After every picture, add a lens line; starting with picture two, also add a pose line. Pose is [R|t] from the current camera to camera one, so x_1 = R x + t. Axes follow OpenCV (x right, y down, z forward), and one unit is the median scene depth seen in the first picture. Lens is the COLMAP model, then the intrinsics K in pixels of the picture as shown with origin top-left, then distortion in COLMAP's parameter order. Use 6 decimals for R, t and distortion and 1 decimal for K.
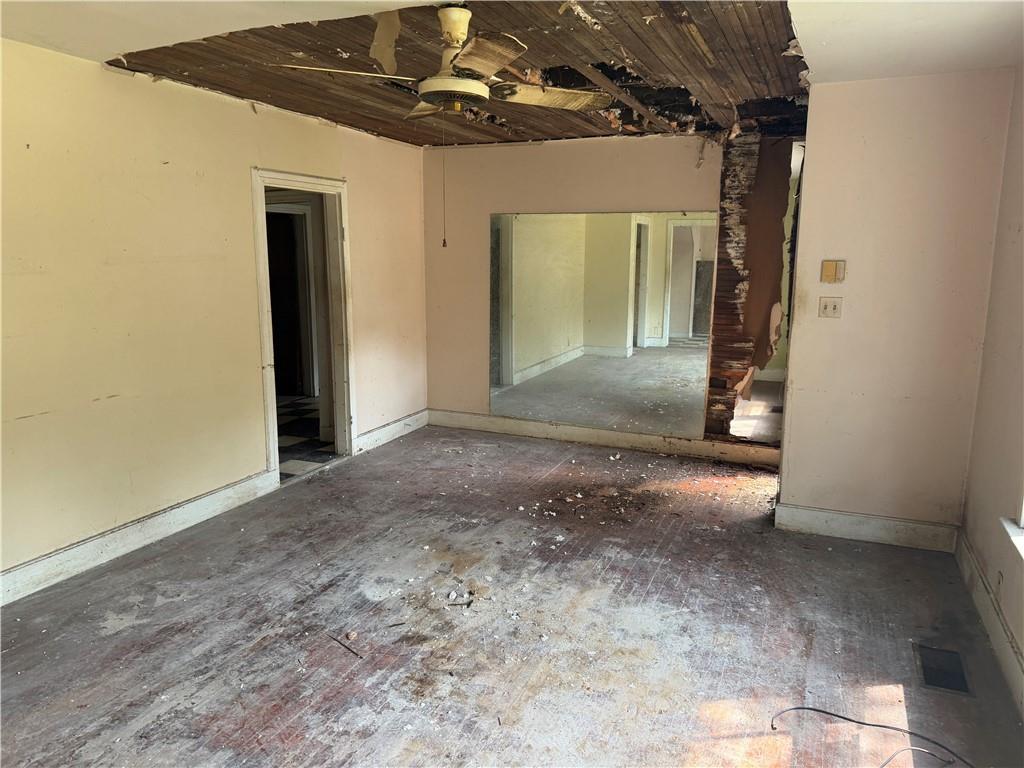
lens RADIAL K [[734.8, 0, 511.4], [0, 734.8, 383.0], [0, 0, 1]] dist [-0.007468, -0.002115]
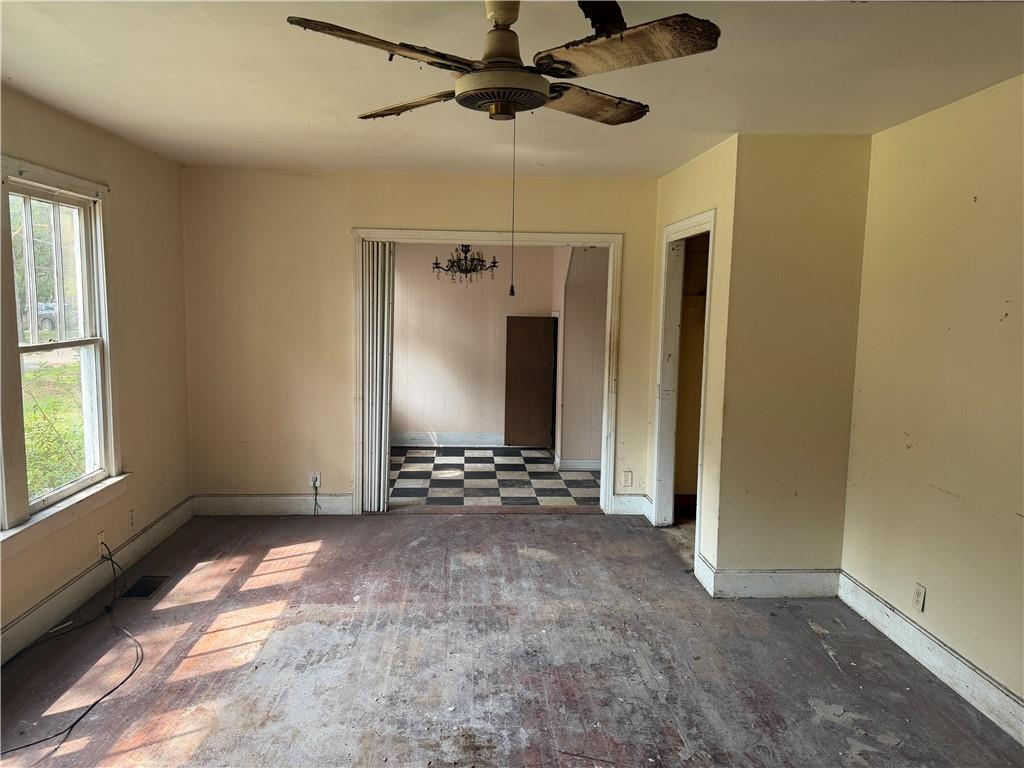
lens RADIAL K [[734.8, 0, 508.9], [0, 734.8, 385.7], [0, 0, 1]] dist [-0.007468, -0.002115]
pose [[-0.895765, 0.025815, -0.443779, 0.257665], [-0.104557, 0.958069, 0.266781, -0.311328], [0.432057, 0.285373, -0.855505, 1.749402]]
